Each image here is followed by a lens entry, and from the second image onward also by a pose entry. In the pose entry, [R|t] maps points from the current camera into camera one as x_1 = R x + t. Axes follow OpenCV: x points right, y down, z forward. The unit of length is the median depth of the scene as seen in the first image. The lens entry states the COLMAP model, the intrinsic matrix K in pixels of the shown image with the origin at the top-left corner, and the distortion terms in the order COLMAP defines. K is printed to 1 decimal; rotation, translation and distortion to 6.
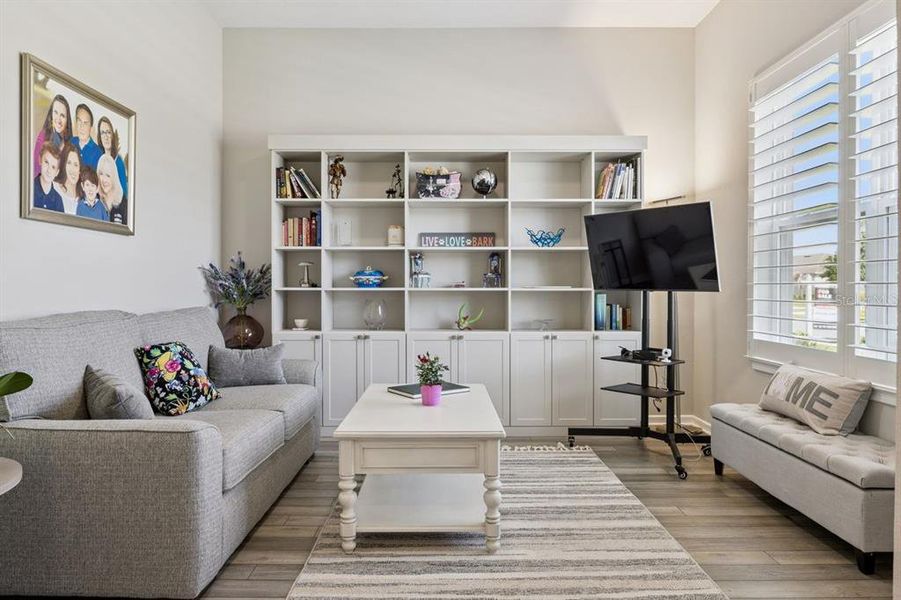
lens RADIAL K [[548.8, 0, 450.0], [0, 548.8, 280.8], [0, 0, 1]] dist [-0.002154, -0.000001]
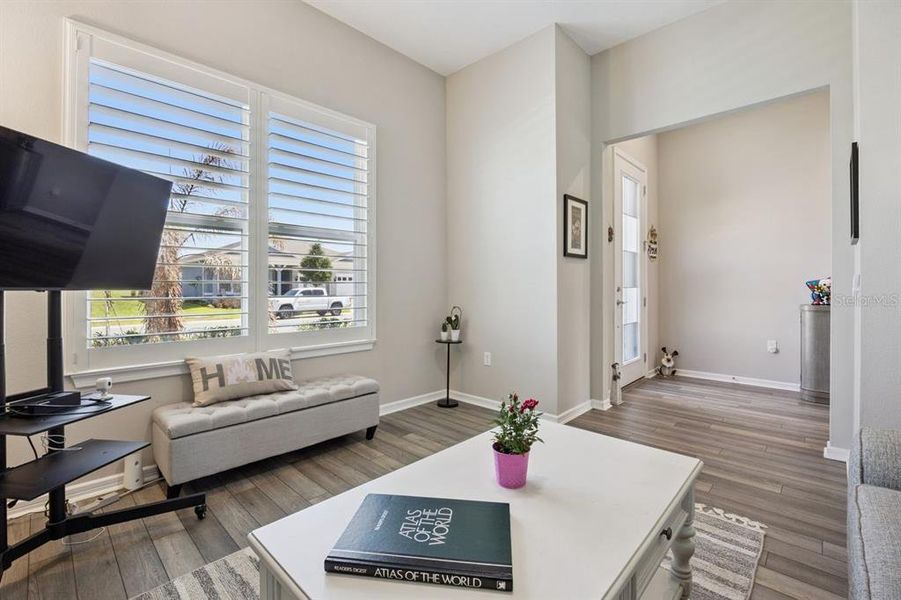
lens RADIAL K [[394.8, 0, 465.6], [0, 394.8, 288.3], [0, 0, 1]] dist [-0.004452, -0.000370]
pose [[-0.728489, -0.007323, 0.685019, -0.268635], [-0.010501, 0.999945, -0.000479, 0.012540], [-0.684977, -0.007542, -0.728525, 1.190821]]
